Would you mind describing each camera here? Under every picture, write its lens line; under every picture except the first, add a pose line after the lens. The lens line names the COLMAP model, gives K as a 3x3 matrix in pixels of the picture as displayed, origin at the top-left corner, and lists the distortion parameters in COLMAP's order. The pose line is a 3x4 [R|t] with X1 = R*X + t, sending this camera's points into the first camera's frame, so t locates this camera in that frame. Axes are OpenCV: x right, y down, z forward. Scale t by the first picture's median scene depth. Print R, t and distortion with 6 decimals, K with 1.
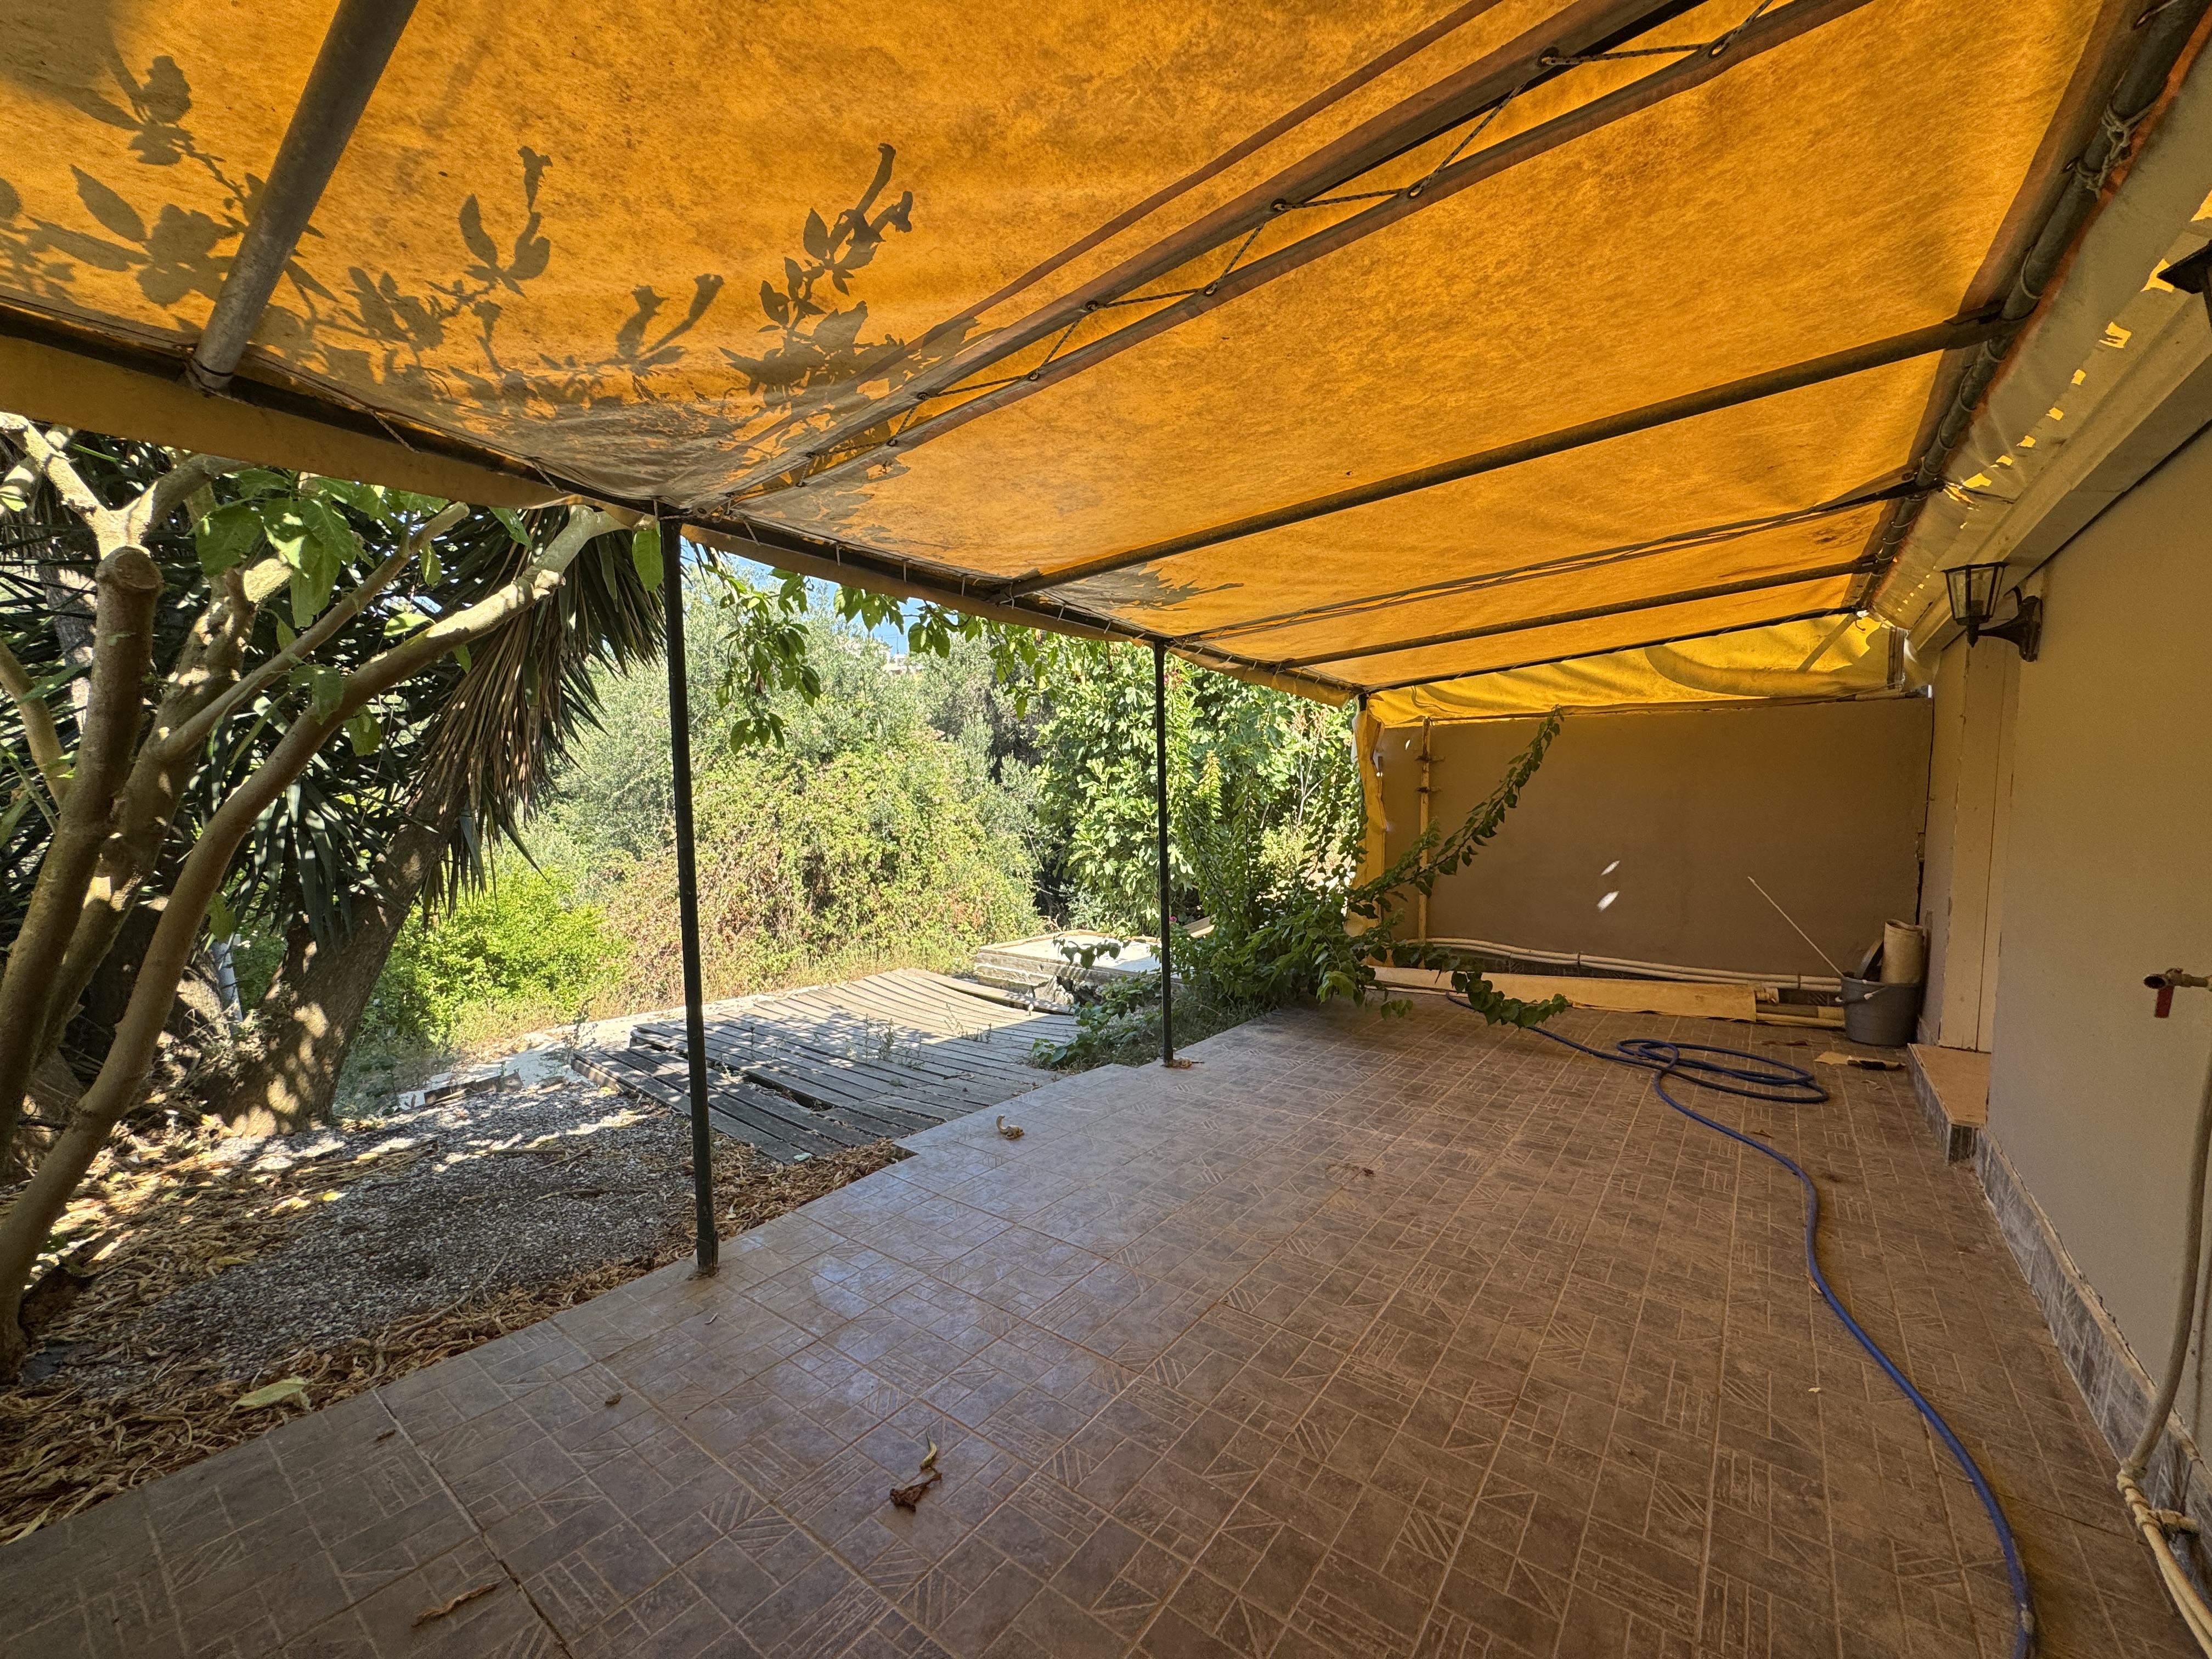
lens RADIAL K [[860.4, 0, 1106.0], [0, 860.4, 829.5], [0, 0, 1]] dist [-0.001711, 0.000049]
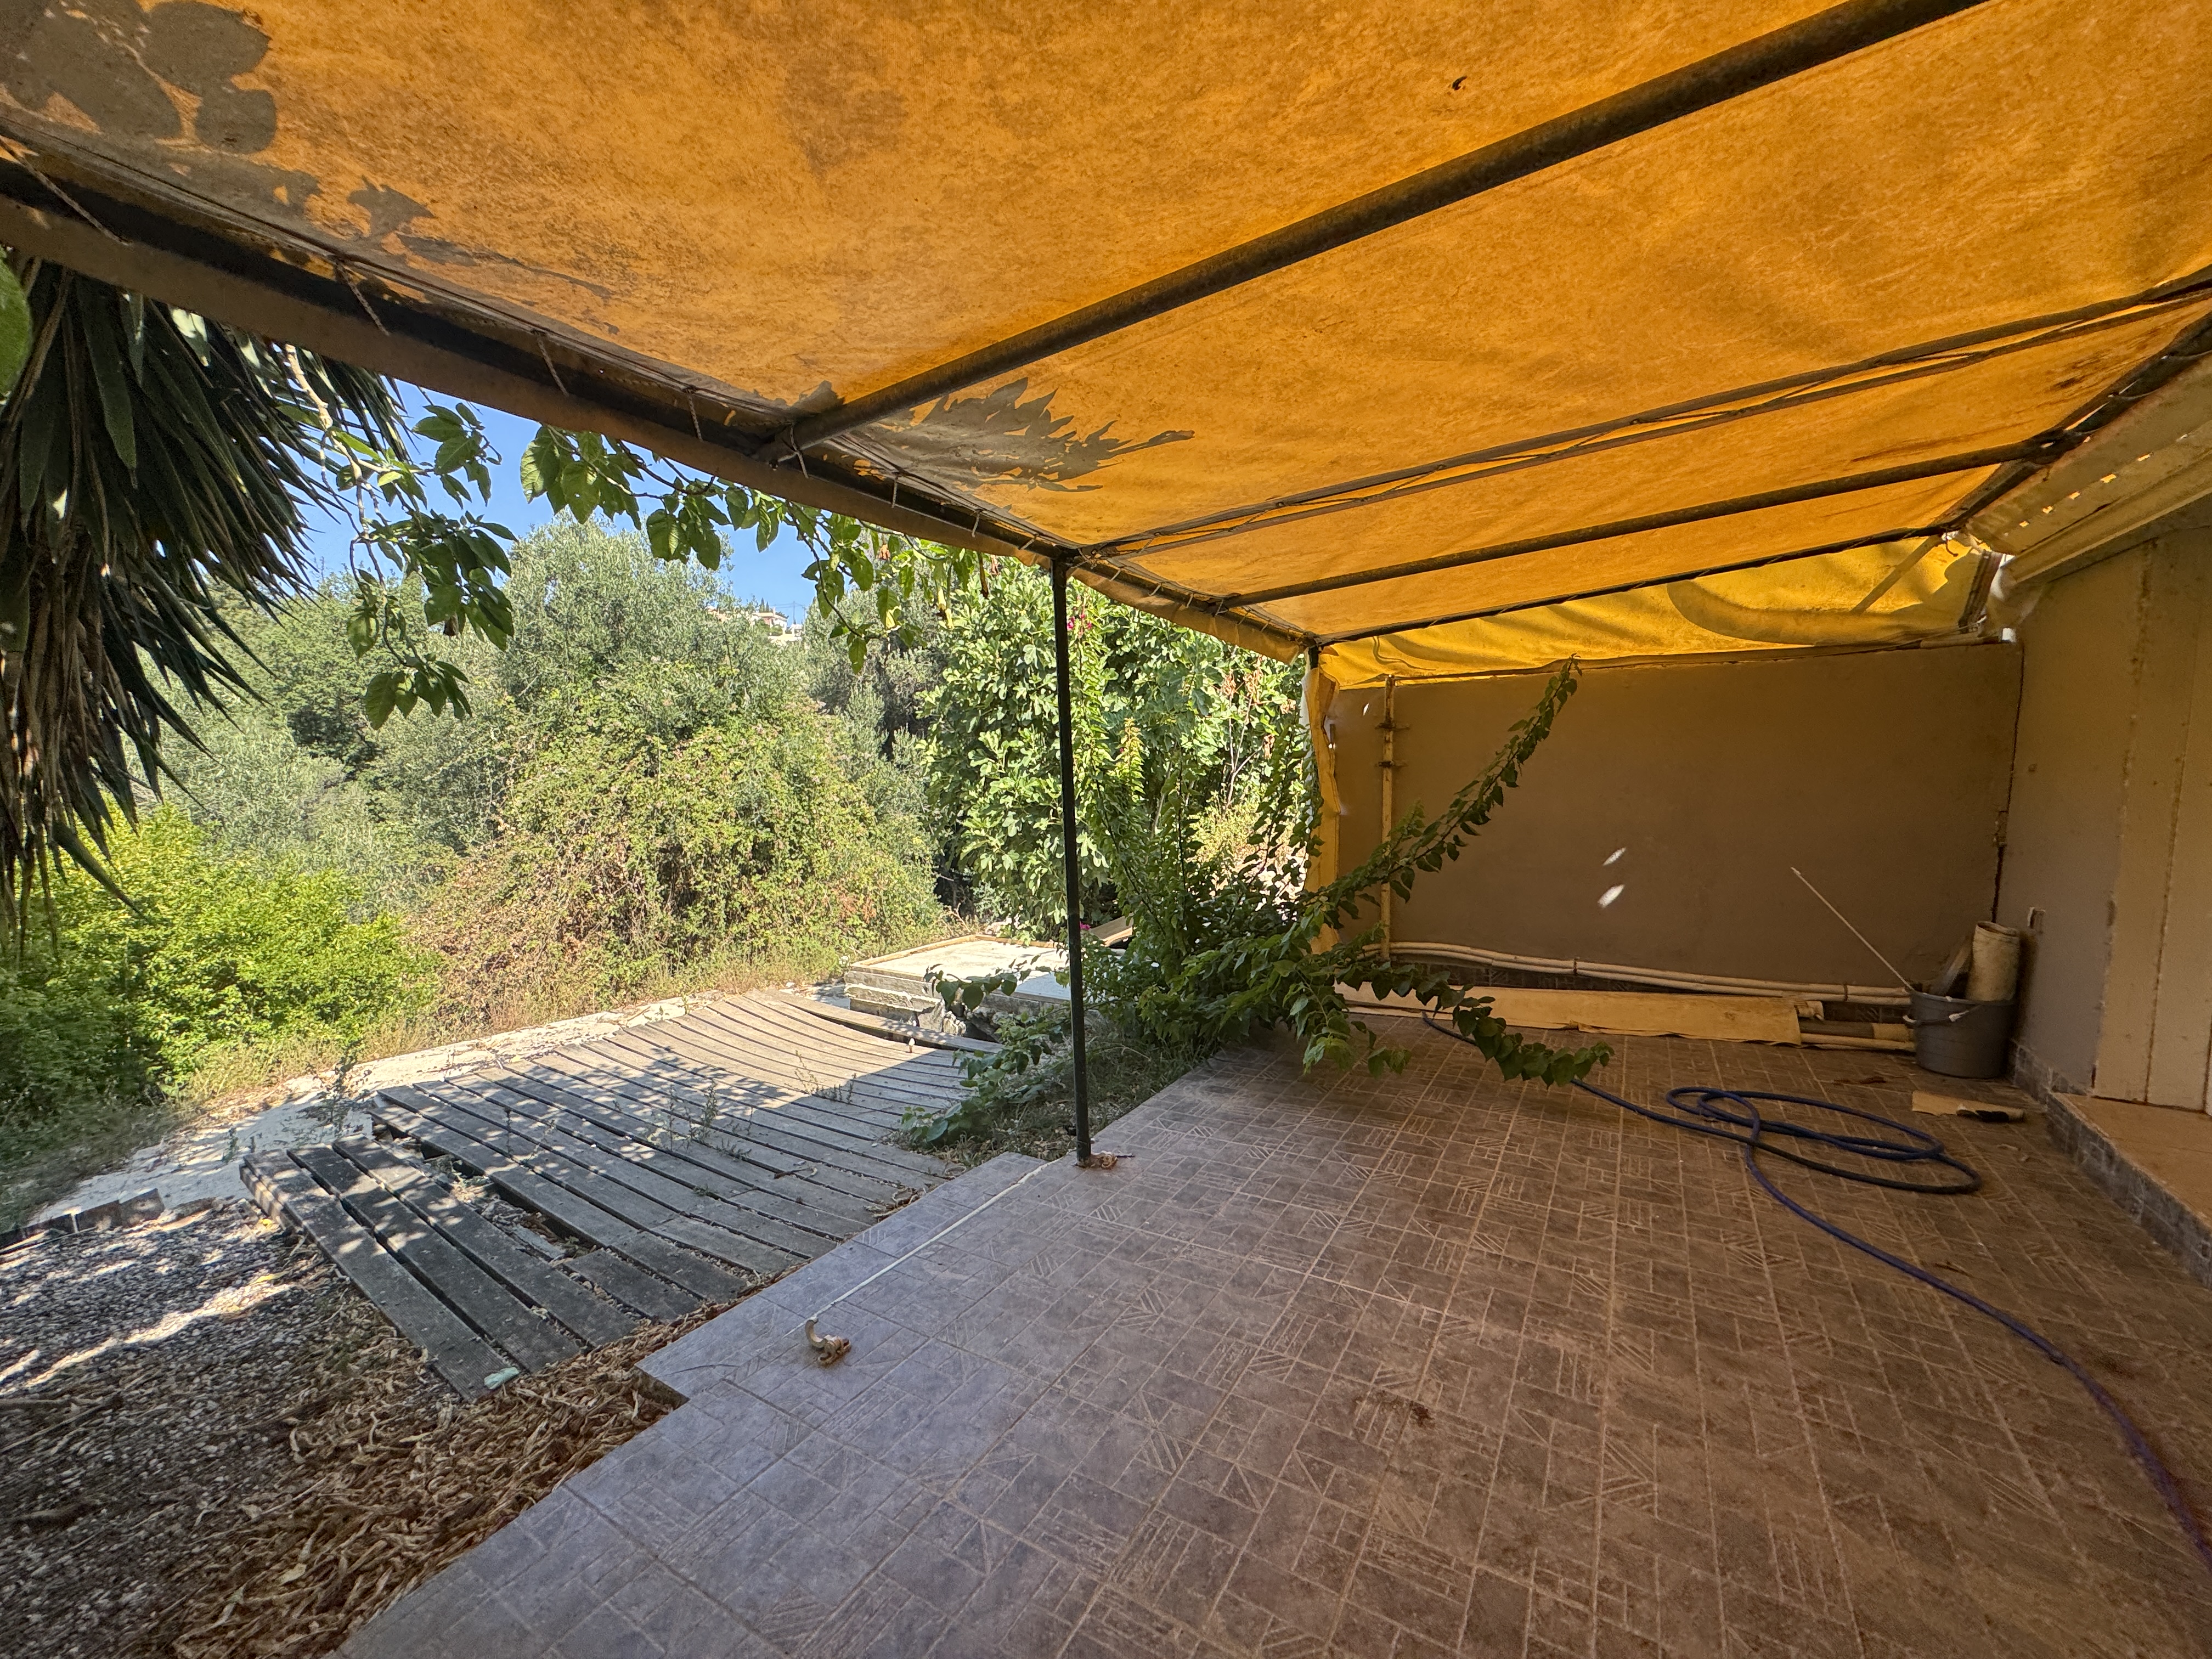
lens RADIAL K [[860.4, 0, 1106.0], [0, 860.4, 829.5], [0, 0, 1]] dist [-0.001711, 0.000049]
pose [[0.994435, -0.022492, 0.102921, 0.014809], [0.019215, 0.999280, 0.032728, -0.014546], [-0.103583, -0.030568, 0.994151, 0.190336]]
